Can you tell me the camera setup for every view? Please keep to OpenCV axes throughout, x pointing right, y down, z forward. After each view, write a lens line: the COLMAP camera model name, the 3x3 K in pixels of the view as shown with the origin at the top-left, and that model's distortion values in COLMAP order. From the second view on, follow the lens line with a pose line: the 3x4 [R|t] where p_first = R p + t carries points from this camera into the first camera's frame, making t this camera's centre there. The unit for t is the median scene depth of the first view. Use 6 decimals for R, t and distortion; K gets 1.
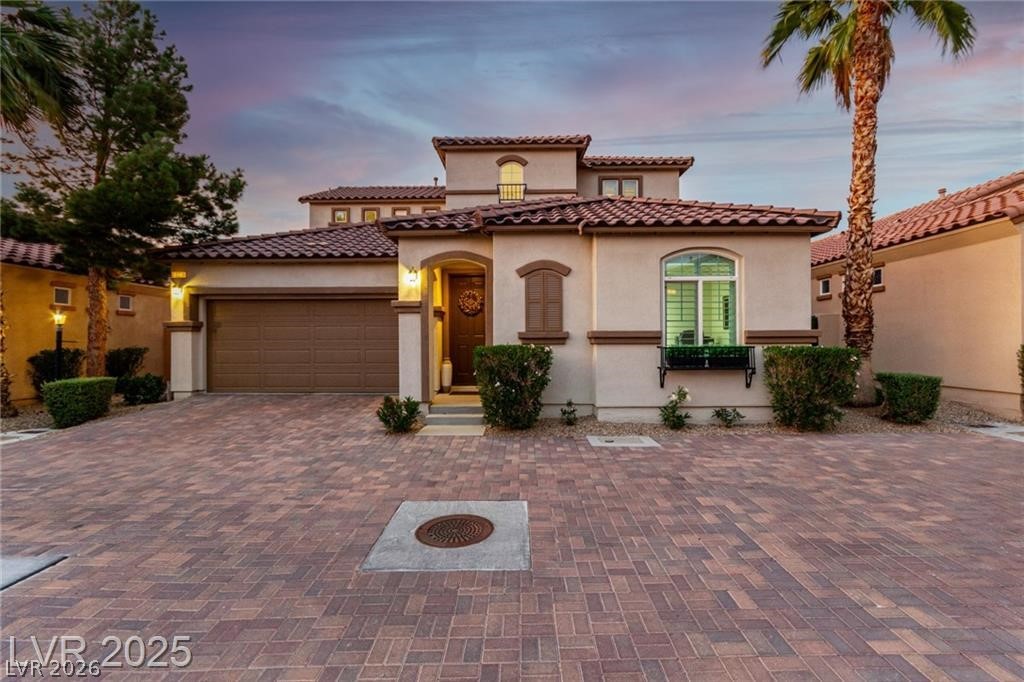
lens RADIAL K [[333.2, 0, 512.0], [0, 333.2, 341.0], [0, 0, 1]] dist [0.000757, 0.000063]
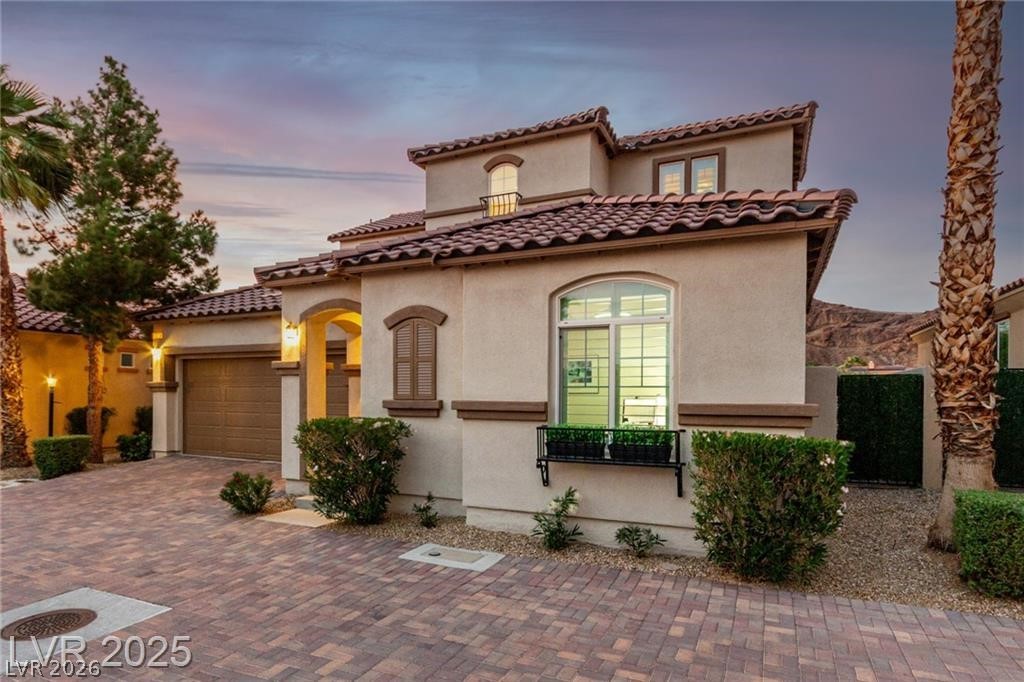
lens RADIAL K [[451.4, 0, 515.1], [0, 451.4, 399.4], [0, 0, 1]] dist [0.001221, -0.000057]
pose [[0.941167, 0.013292, -0.337680, 0.633951], [-0.010588, 0.999895, 0.009846, -0.040194], [0.337775, -0.005691, 0.941210, 0.104035]]
